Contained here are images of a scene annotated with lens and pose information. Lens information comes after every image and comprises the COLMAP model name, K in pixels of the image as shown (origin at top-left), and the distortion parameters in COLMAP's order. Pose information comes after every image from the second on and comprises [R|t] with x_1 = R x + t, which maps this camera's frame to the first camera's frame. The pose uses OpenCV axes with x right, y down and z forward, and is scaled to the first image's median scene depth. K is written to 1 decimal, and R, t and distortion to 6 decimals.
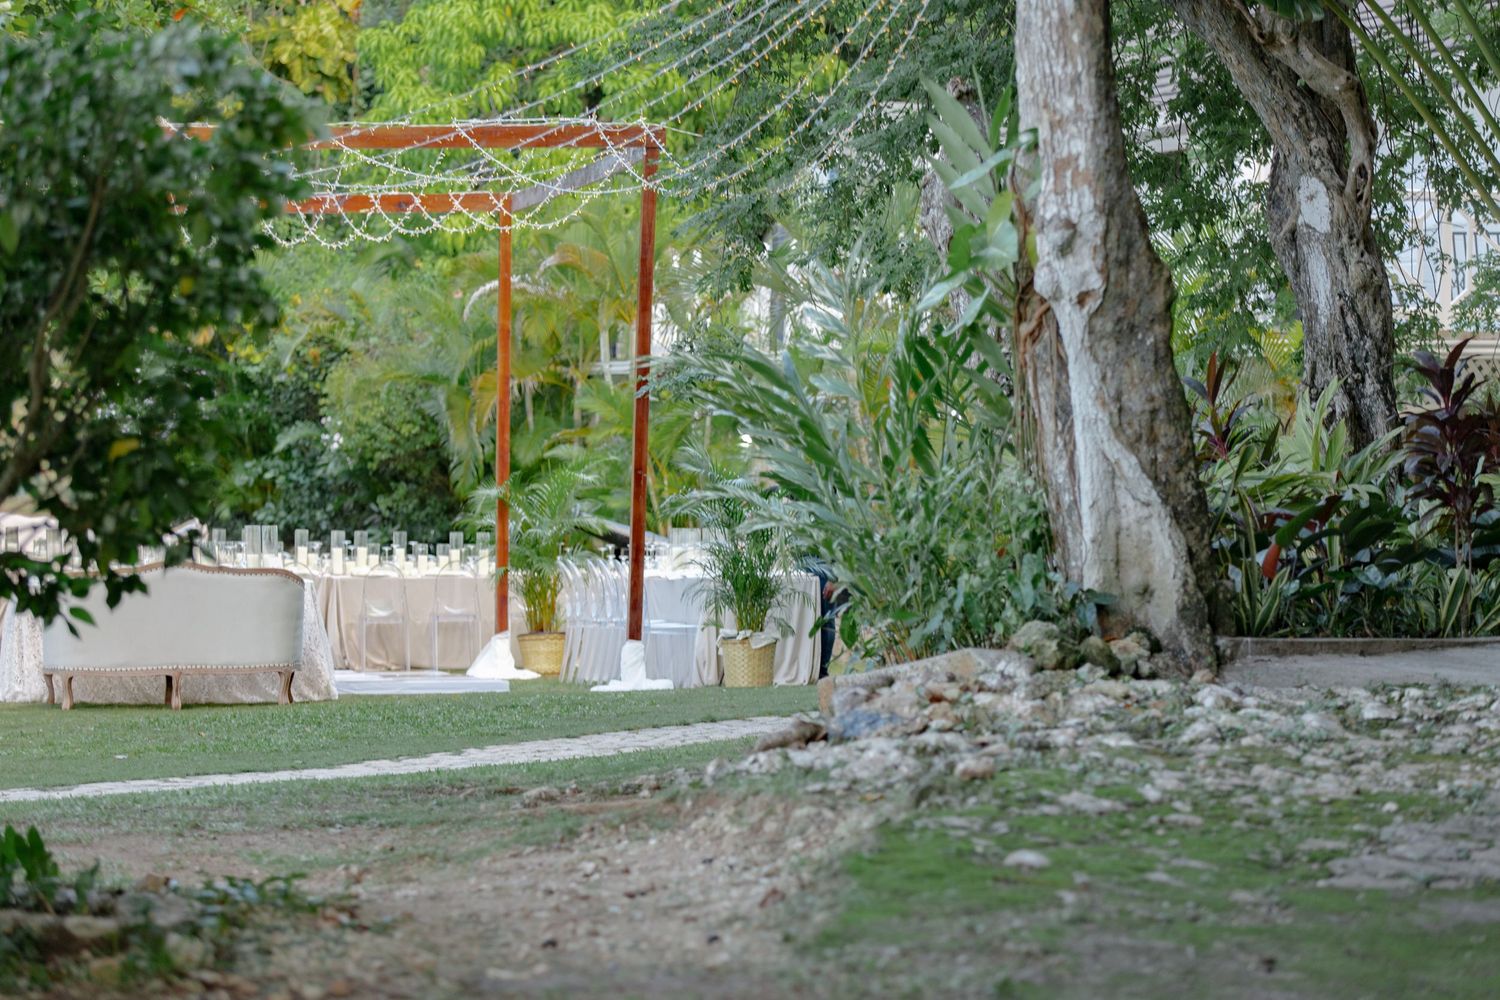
lens RADIAL K [[5331.2, 0, 749.9], [0, 5331.2, 499.4], [0, 0, 1]] dist [-0.075940, 0.000000]
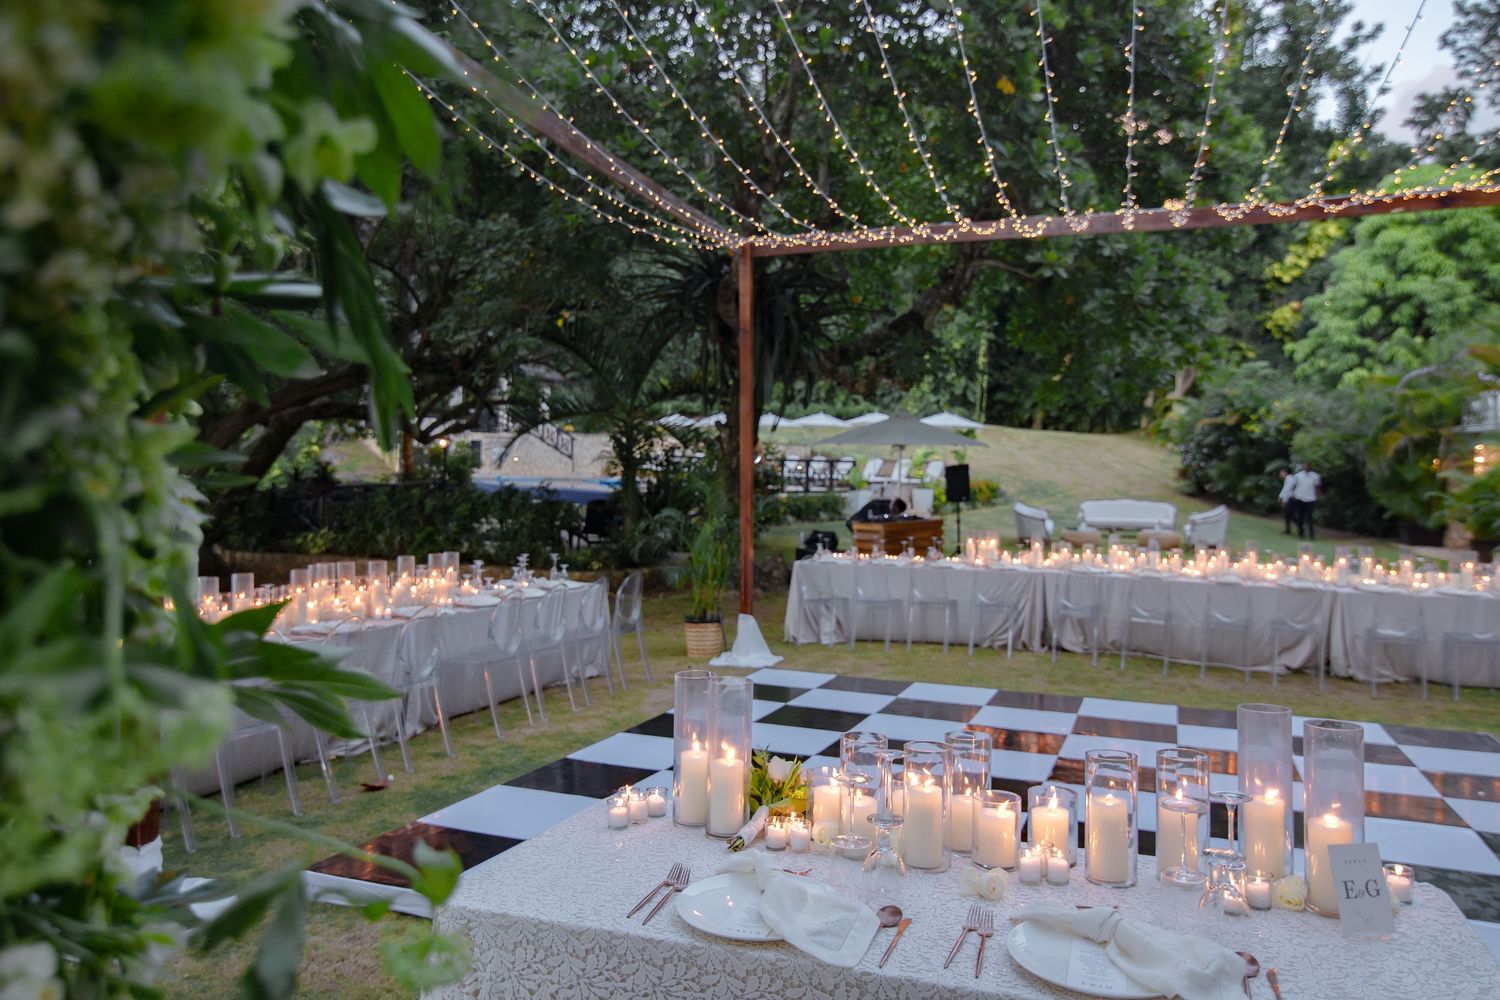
lens RADIAL K [[1060.1, 0, 748.7], [0, 1060.1, 497.4], [0, 0, 1]] dist [0.002704, -0.001216]
pose [[0.859431, 0.015181, -0.511026, -0.048537], [-0.007284, 0.999821, 0.017451, -0.004838], [0.511200, -0.011275, 0.859388, 0.514946]]
